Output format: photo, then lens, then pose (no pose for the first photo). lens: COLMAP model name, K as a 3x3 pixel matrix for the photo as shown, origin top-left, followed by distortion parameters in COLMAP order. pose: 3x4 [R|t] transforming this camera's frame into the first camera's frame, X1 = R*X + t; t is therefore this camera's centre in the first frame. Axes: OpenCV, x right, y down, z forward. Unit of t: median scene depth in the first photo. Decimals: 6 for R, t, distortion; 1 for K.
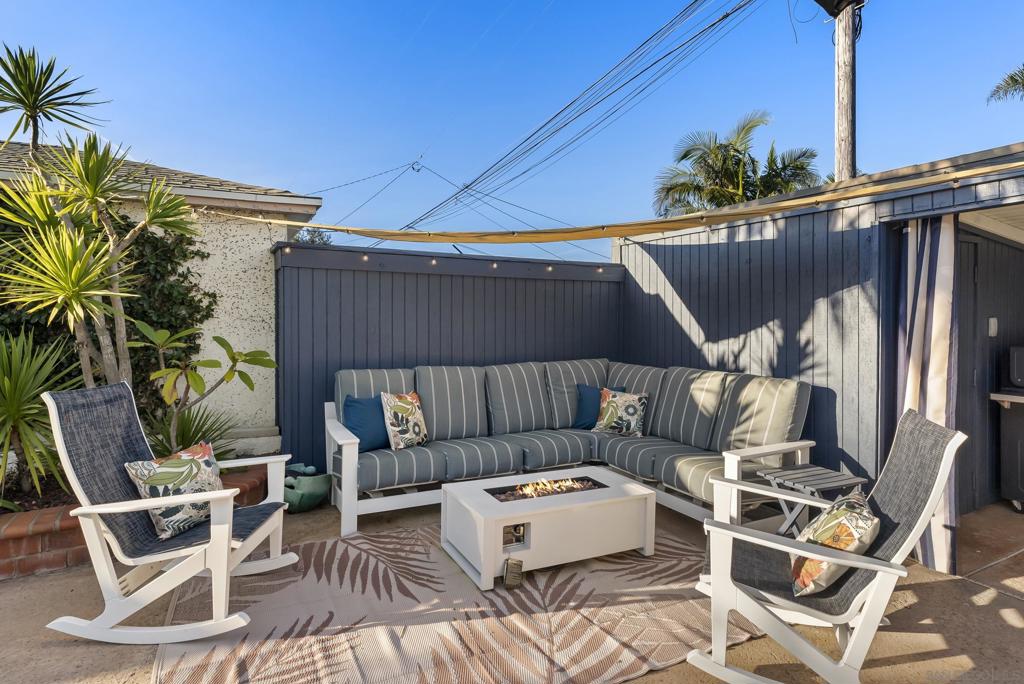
lens RADIAL K [[558.2, 0, 510.0], [0, 558.2, 319.5], [0, 0, 1]] dist [-0.001720, 0.000787]
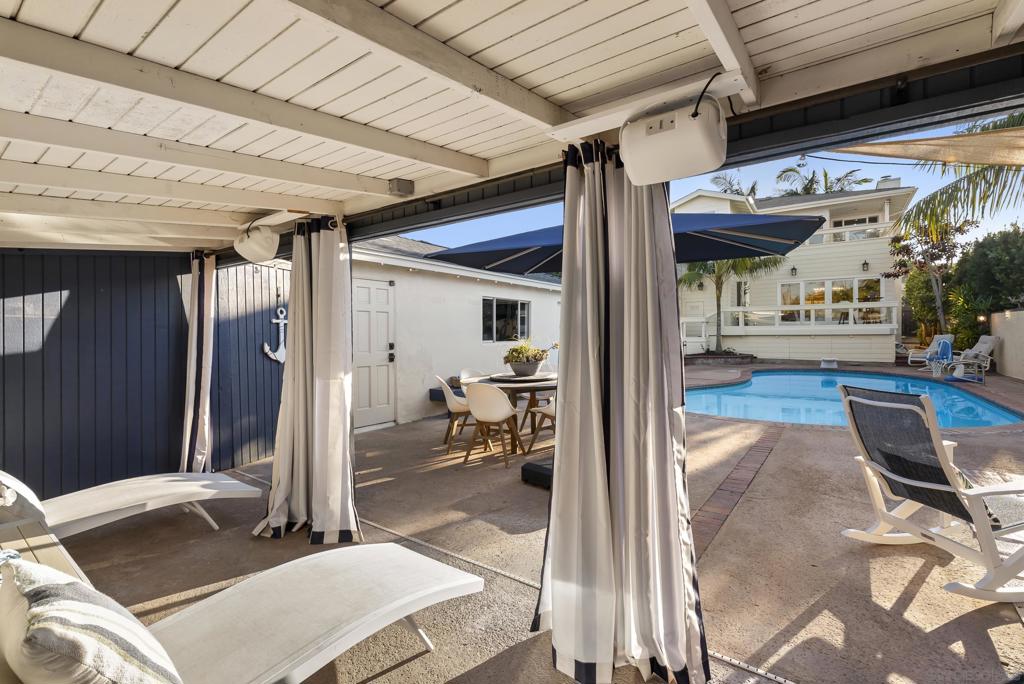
lens RADIAL K [[462.2, 0, 512.3], [0, 462.2, 334.4], [0, 0, 1]] dist [-0.002050, 0.000106]
pose [[-0.894550, 0.011086, -0.446831, 1.080862], [0.009413, 0.999938, 0.005965, 0.007135], [0.446869, 0.001130, -0.894598, 0.839465]]
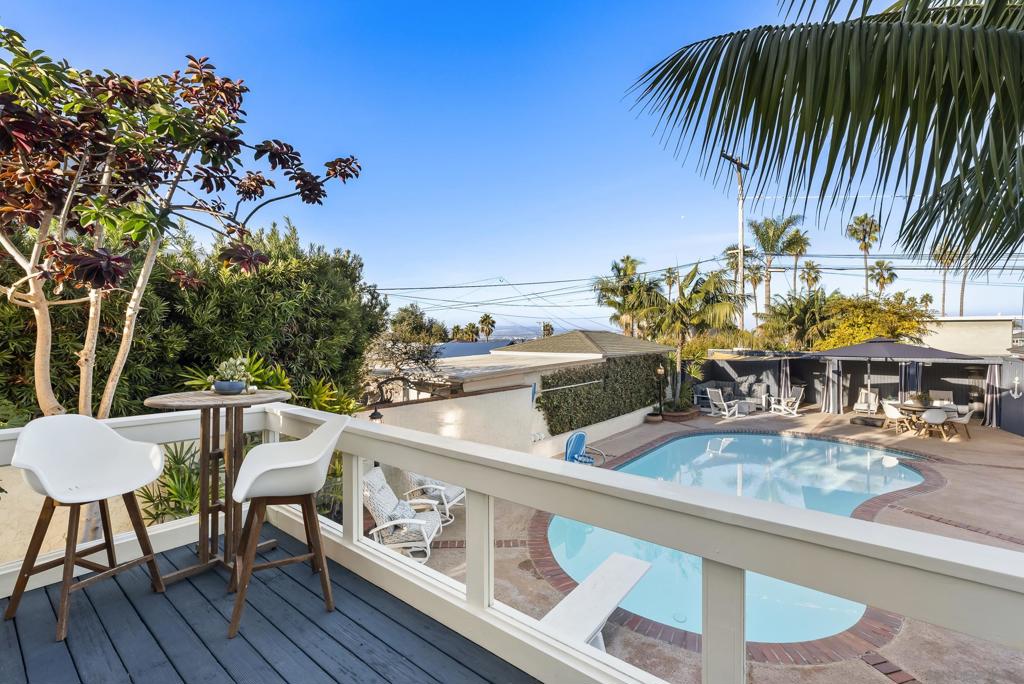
lens RADIAL K [[462.2, 0, 512.3], [0, 462.2, 334.4], [0, 0, 1]] dist [-0.002050, 0.000106]
pose [[0.922133, 0.004492, 0.386846, -3.419280], [-0.003139, 0.999987, -0.004128, -0.350119], [-0.386860, 0.002592, 0.922135, -2.211174]]
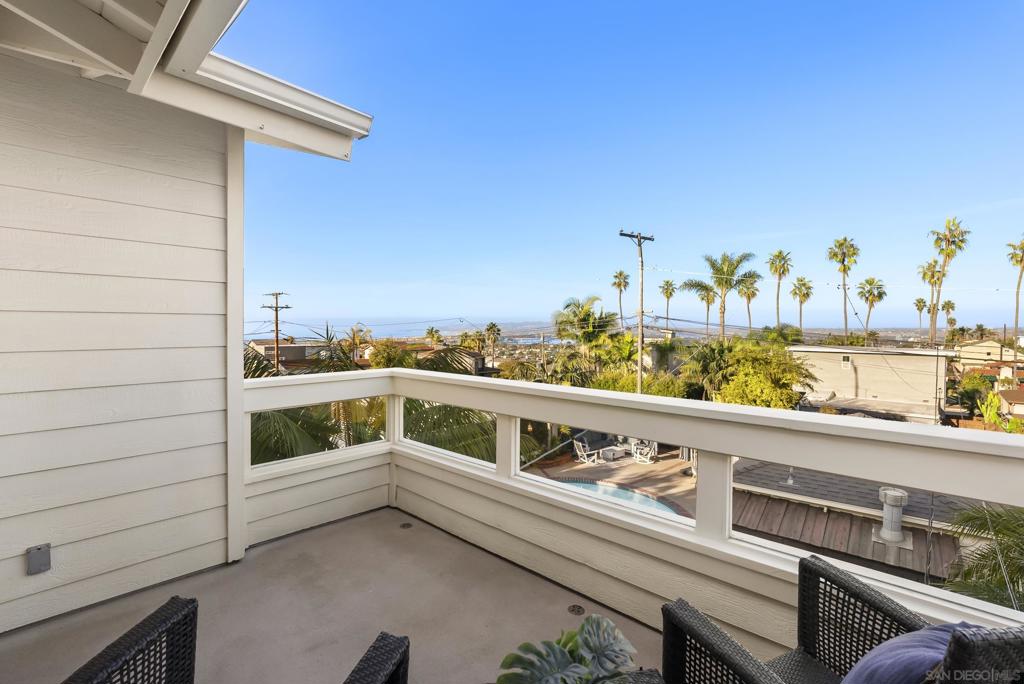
lens RADIAL K [[462.2, 0, 512.3], [0, 462.2, 334.4], [0, 0, 1]] dist [-0.002050, 0.000106]
pose [[0.943949, 0.007549, 0.330004, -2.661250], [-0.010686, 0.999913, 0.007691, -1.055122], [-0.329917, -0.010786, 0.943948, -3.619396]]
